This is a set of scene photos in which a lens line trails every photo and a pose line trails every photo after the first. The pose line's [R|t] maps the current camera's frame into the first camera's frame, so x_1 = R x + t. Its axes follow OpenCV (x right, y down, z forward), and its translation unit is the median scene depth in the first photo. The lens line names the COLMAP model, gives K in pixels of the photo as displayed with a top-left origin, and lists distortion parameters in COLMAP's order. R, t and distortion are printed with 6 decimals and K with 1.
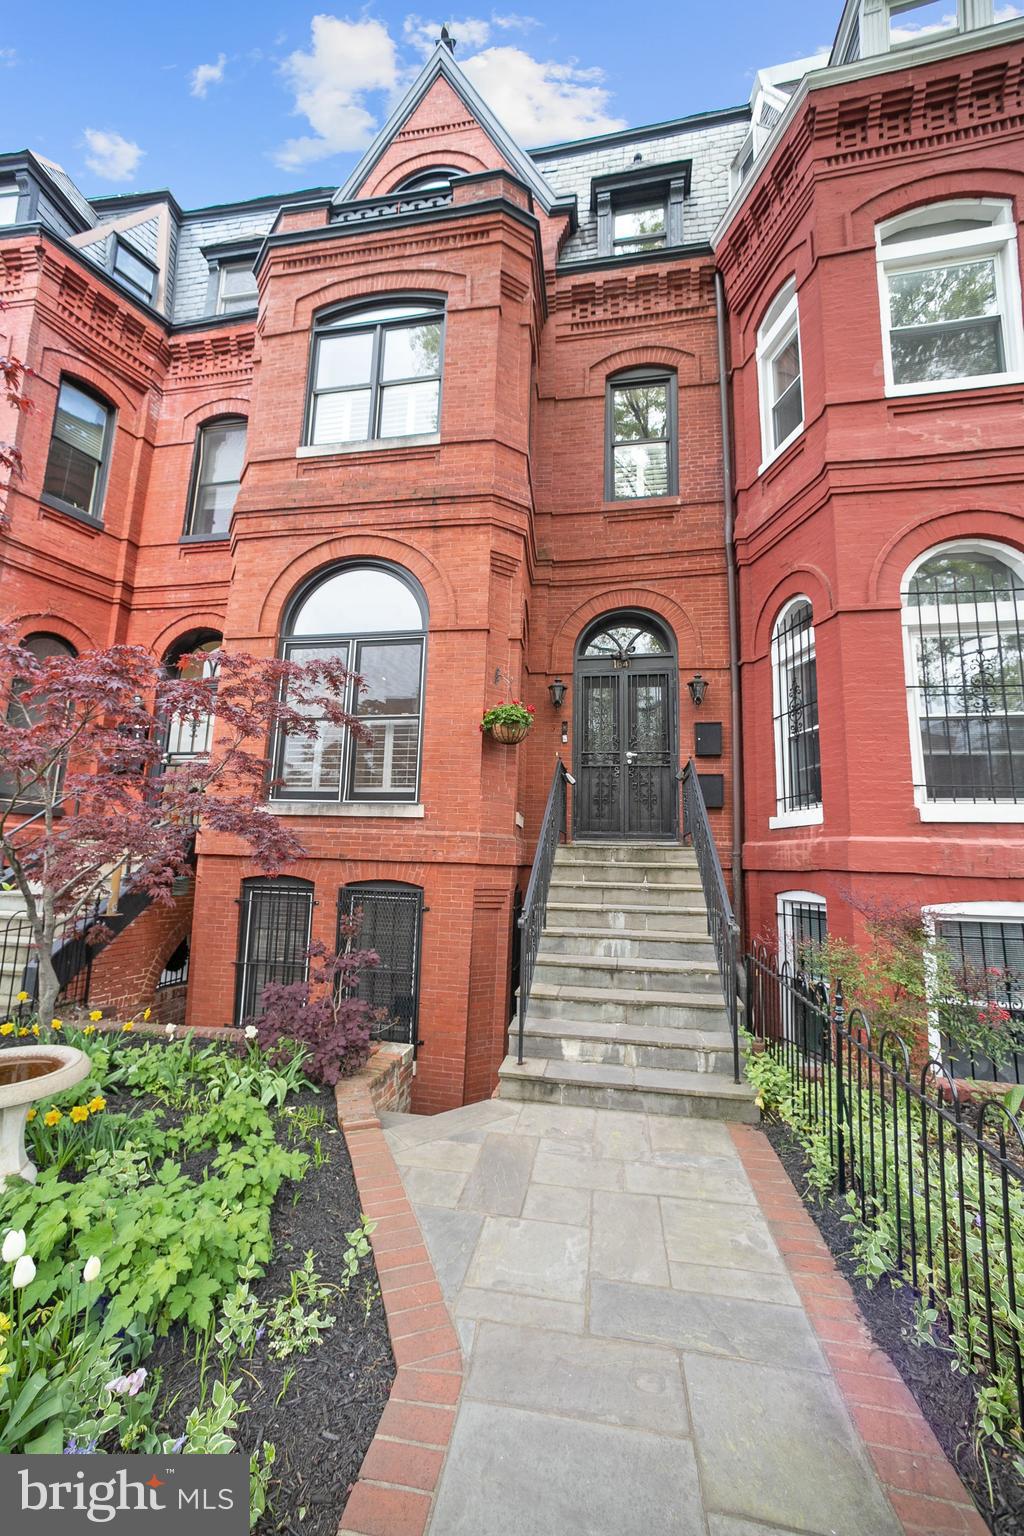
lens RADIAL K [[578.9, 0, 508.5], [0, 578.9, 764.2], [0, 0, 1]] dist [-0.021624, 0.011447]
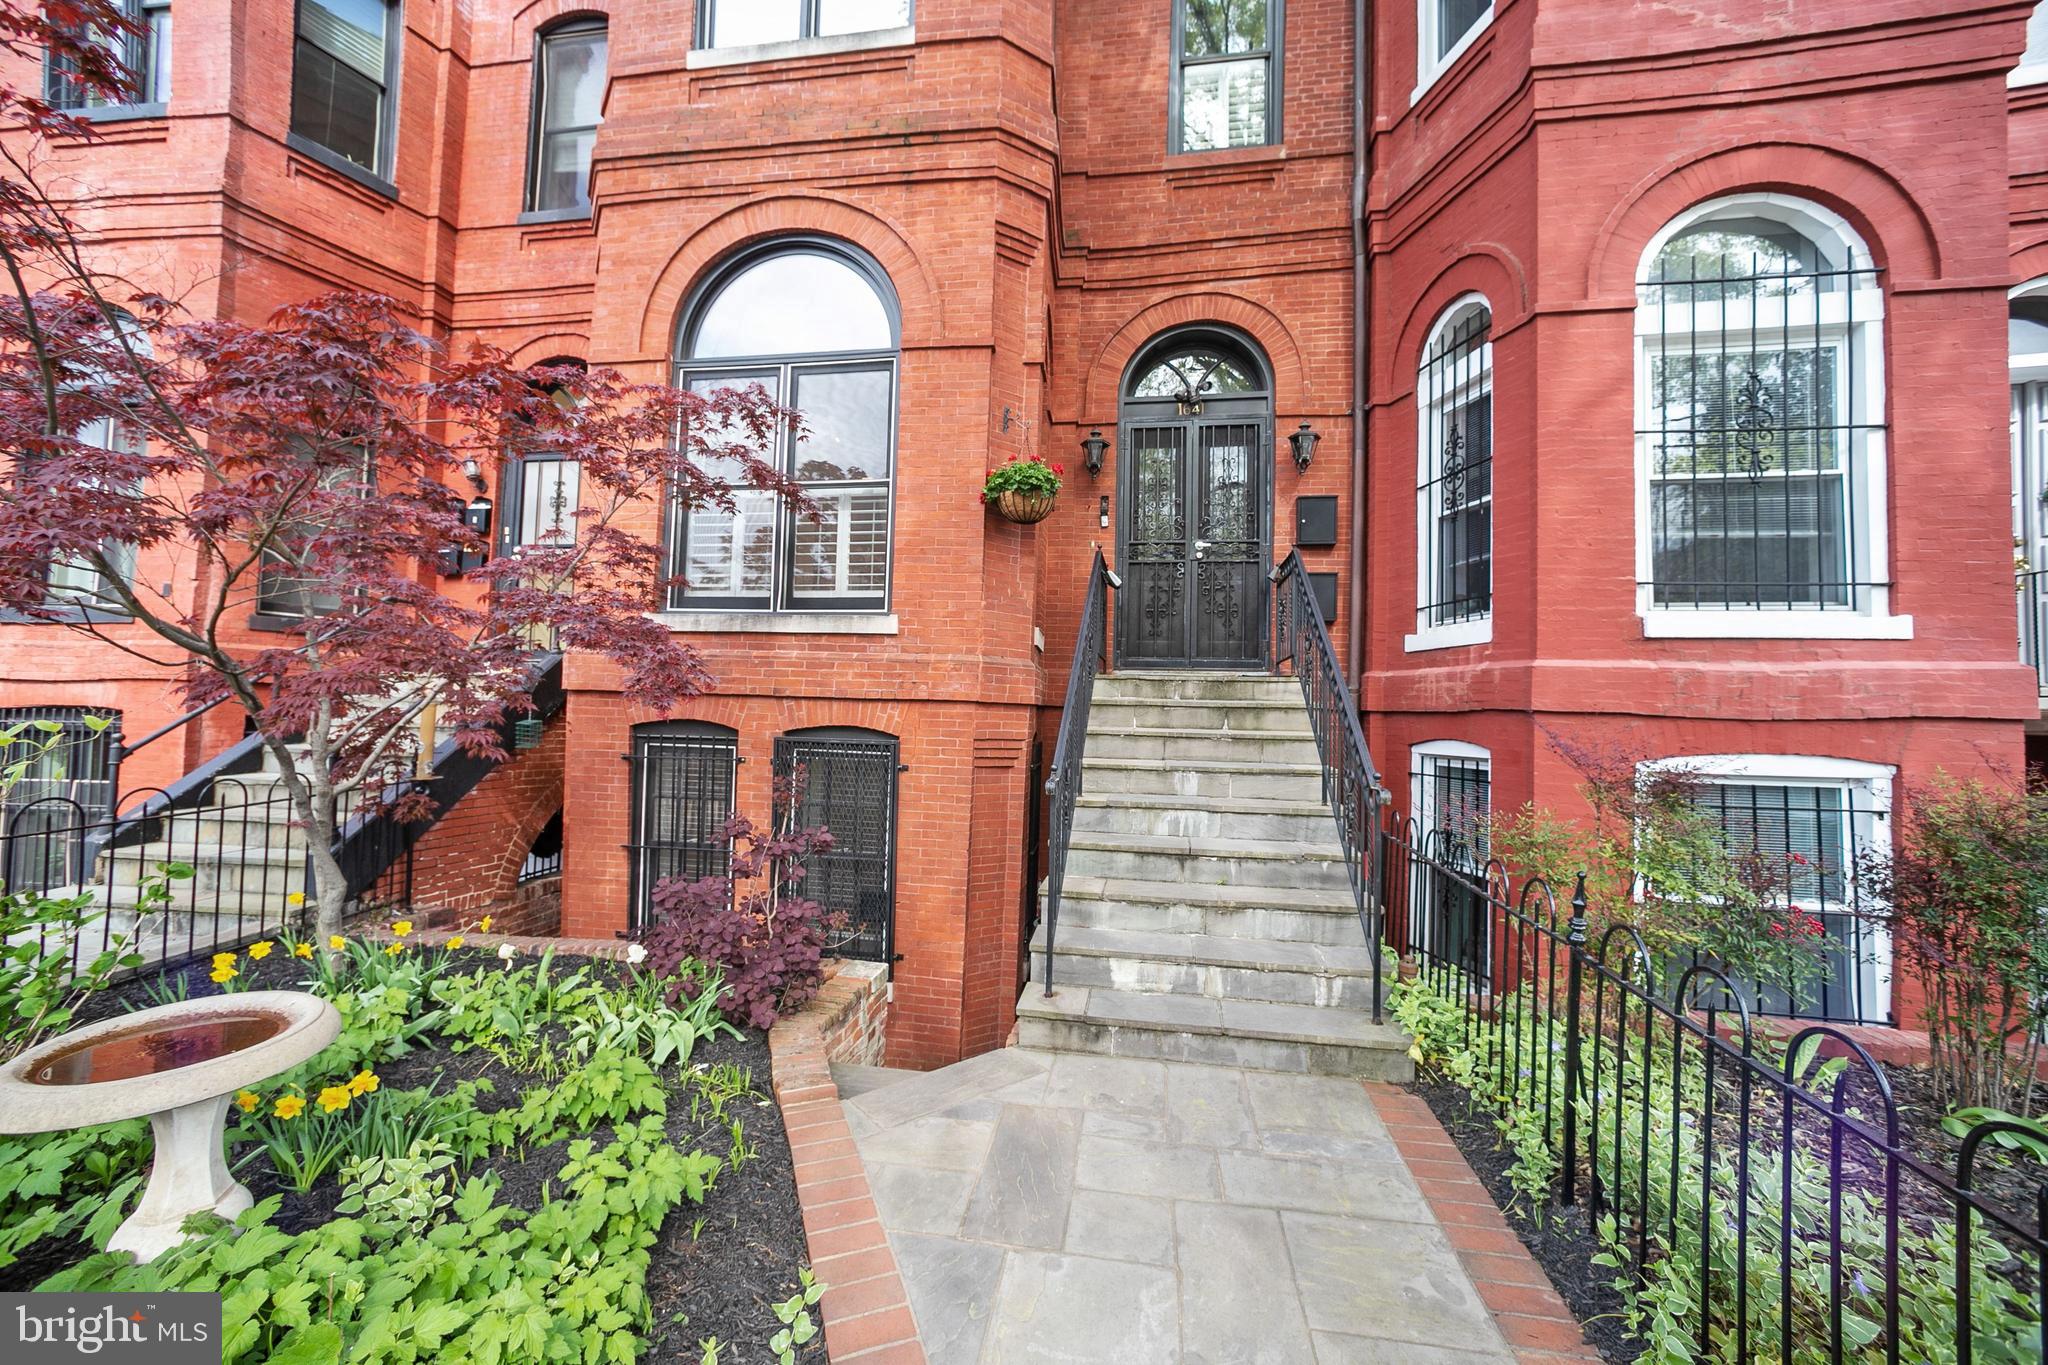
lens RADIAL K [[771.8, 0, 1018.8], [0, 771.8, 656.6], [0, 0, 1]] dist [-0.021624, 0.011447]
pose [[0.999960, -0.001933, 0.008676, -0.014550], [0.001069, 0.995129, 0.098576, 0.030620], [-0.008824, -0.098563, 0.995092, 0.108216]]
